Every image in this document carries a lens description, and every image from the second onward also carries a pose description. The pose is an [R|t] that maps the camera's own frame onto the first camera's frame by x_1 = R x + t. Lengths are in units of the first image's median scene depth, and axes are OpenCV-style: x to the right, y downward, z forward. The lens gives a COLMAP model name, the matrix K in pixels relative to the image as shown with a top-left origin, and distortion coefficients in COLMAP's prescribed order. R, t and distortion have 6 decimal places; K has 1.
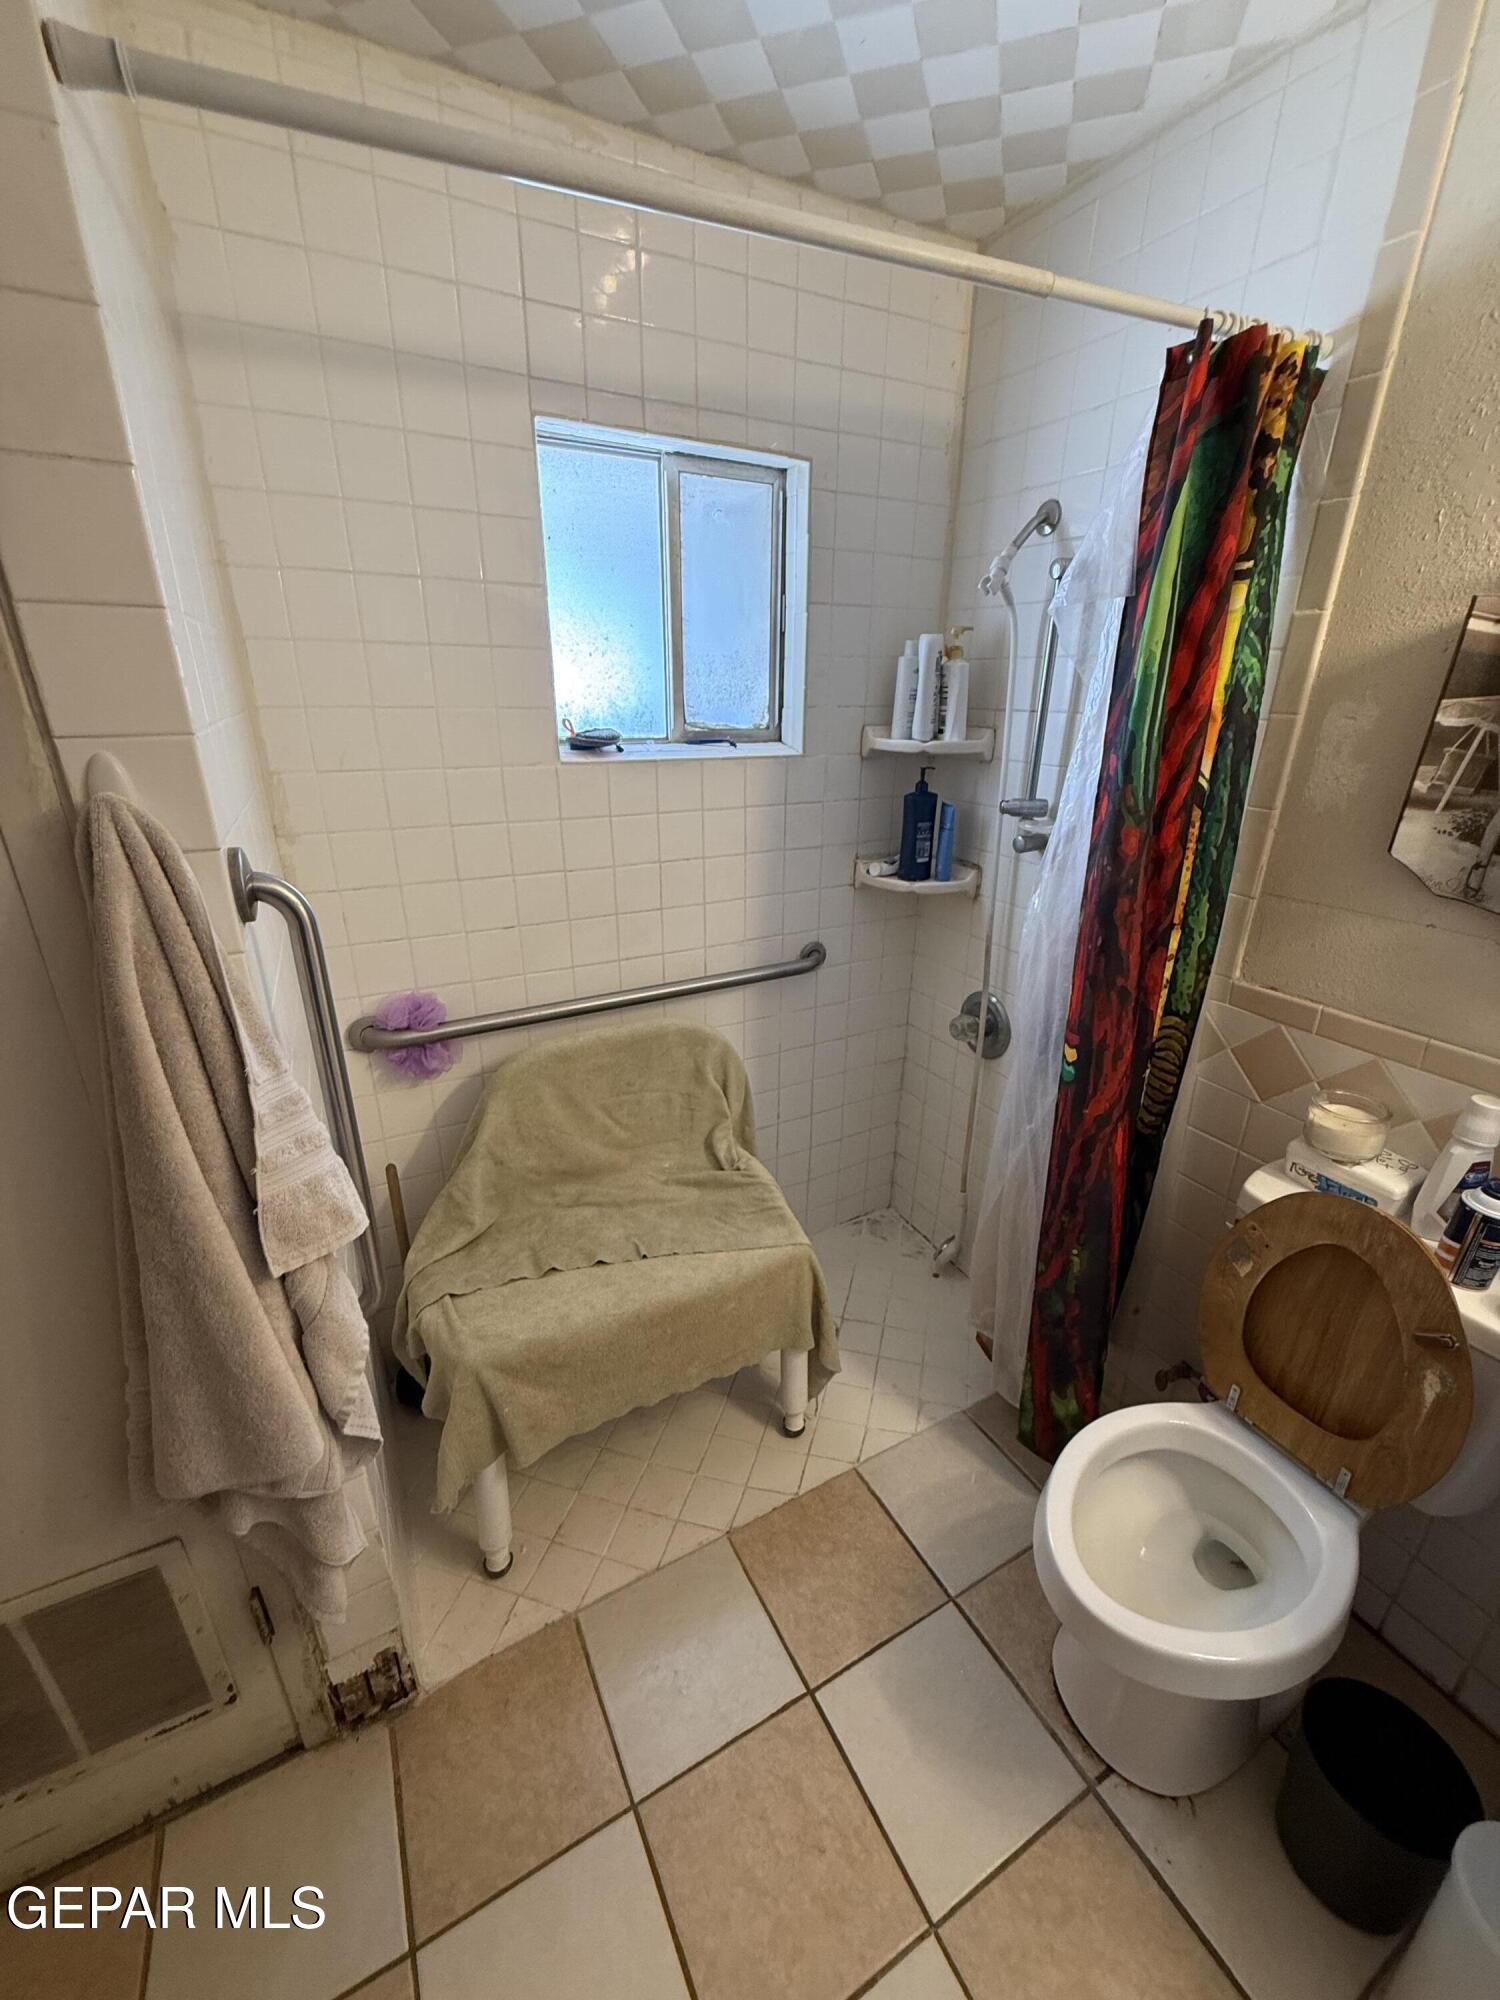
lens RADIAL K [[795.9, 0, 748.6], [0, 795.9, 1000.1], [0, 0, 1]] dist [-0.002378, 0.000330]
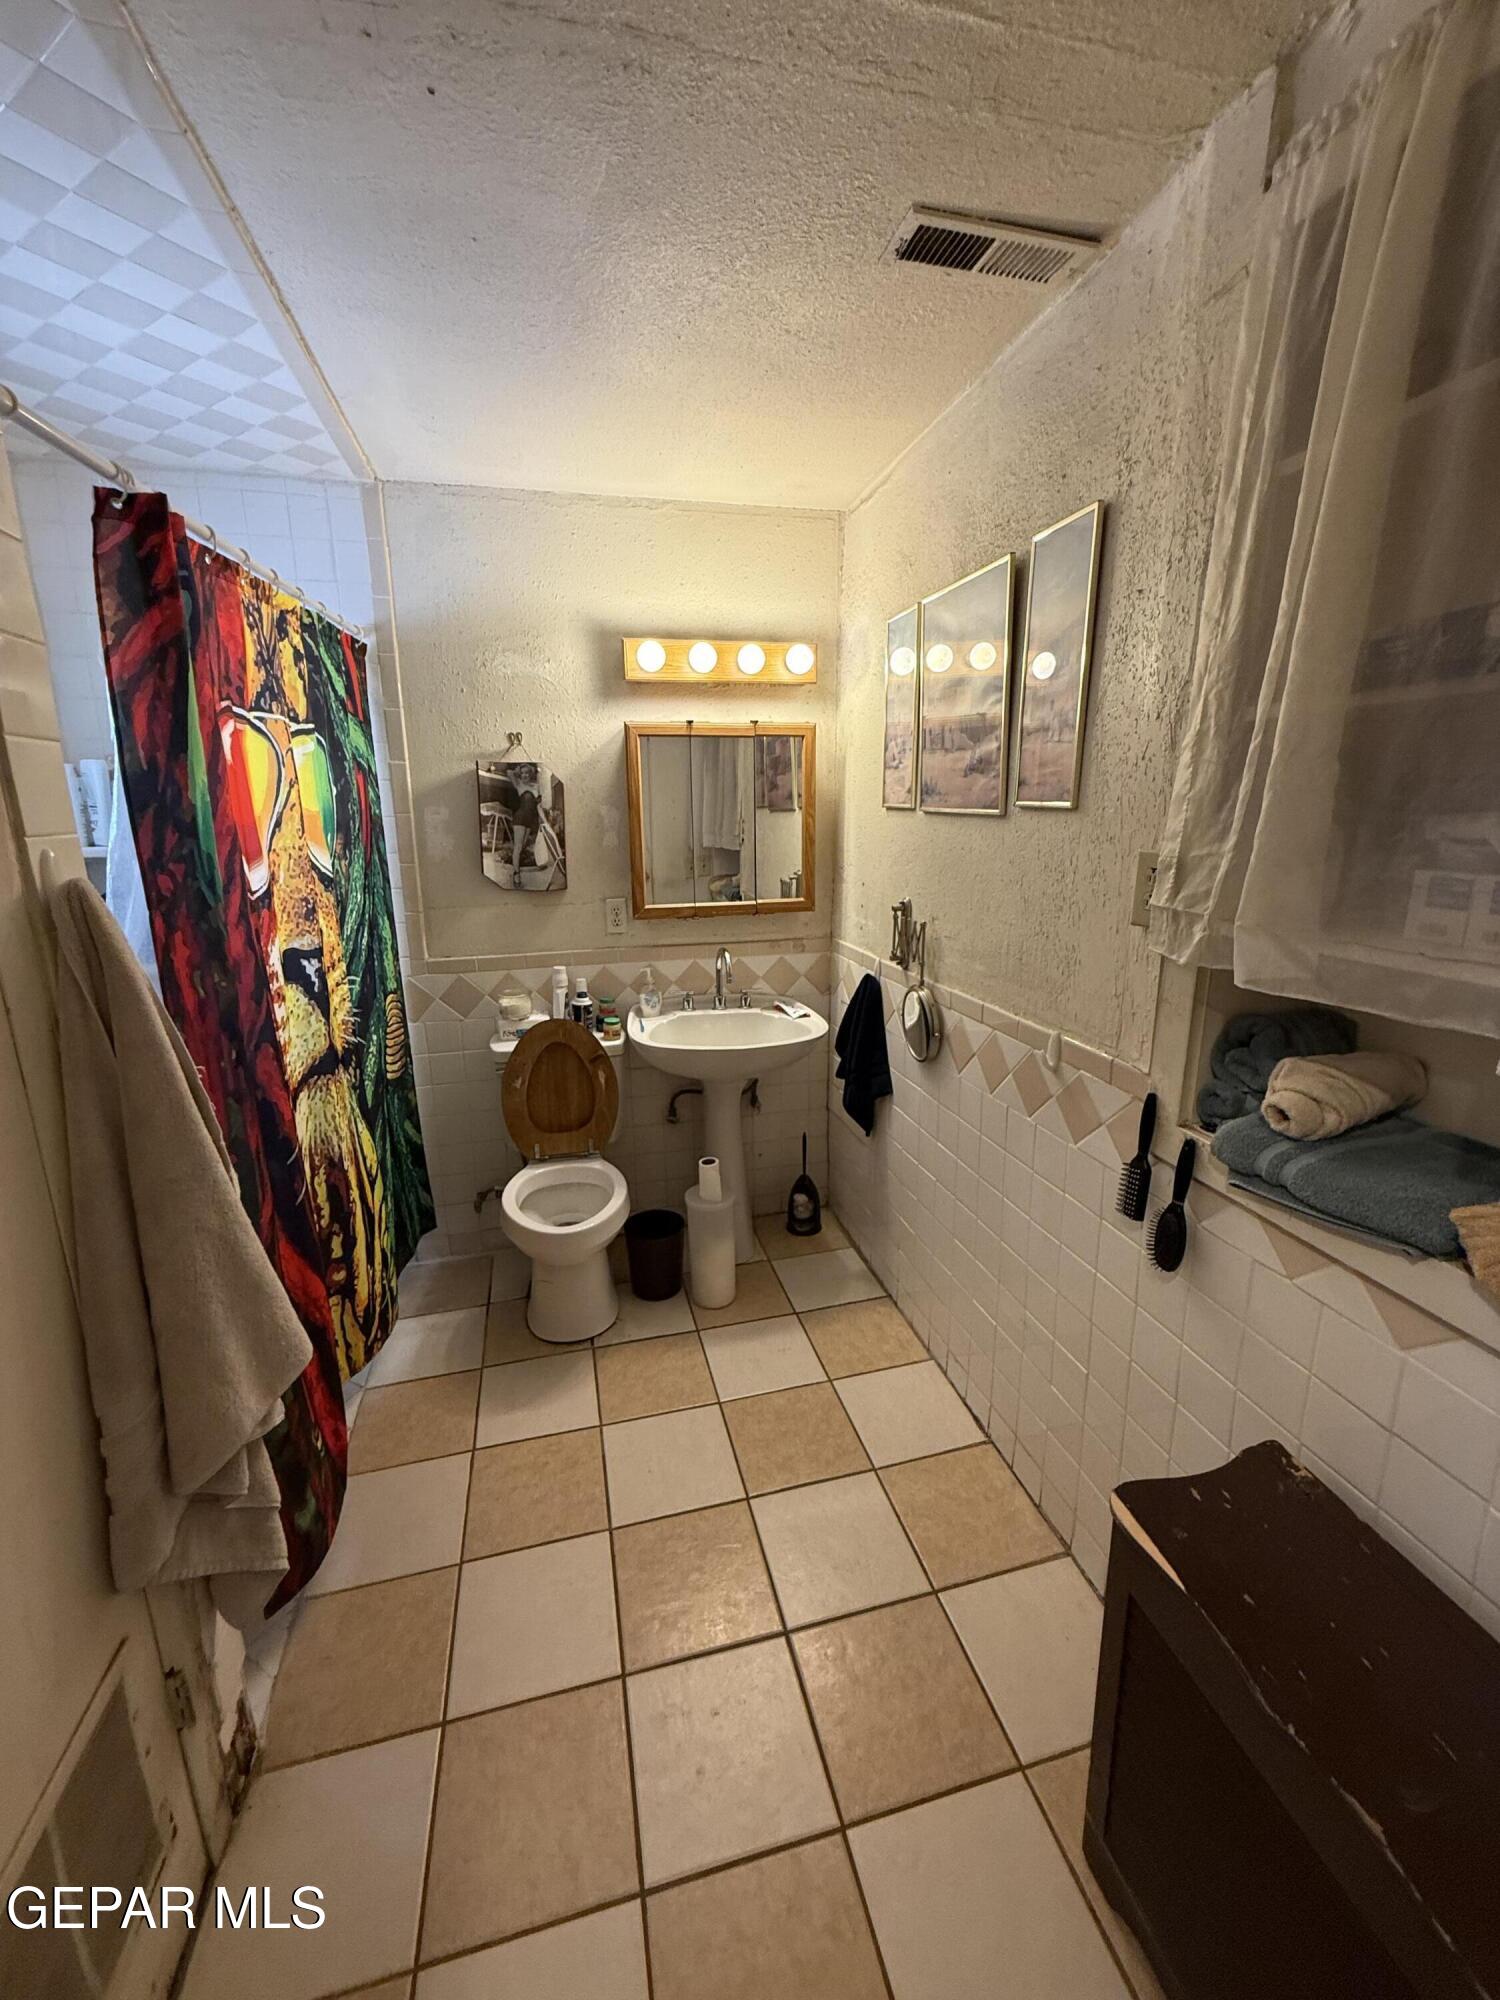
lens RADIAL K [[795.9, 0, 748.6], [0, 795.9, 1000.1], [0, 0, 1]] dist [-0.002378, 0.000330]
pose [[0.245901, -0.239617, 0.939211, -1.102337], [0.364357, 0.920750, 0.139513, 0.088243], [-0.898207, 0.307902, 0.313719, -0.202328]]
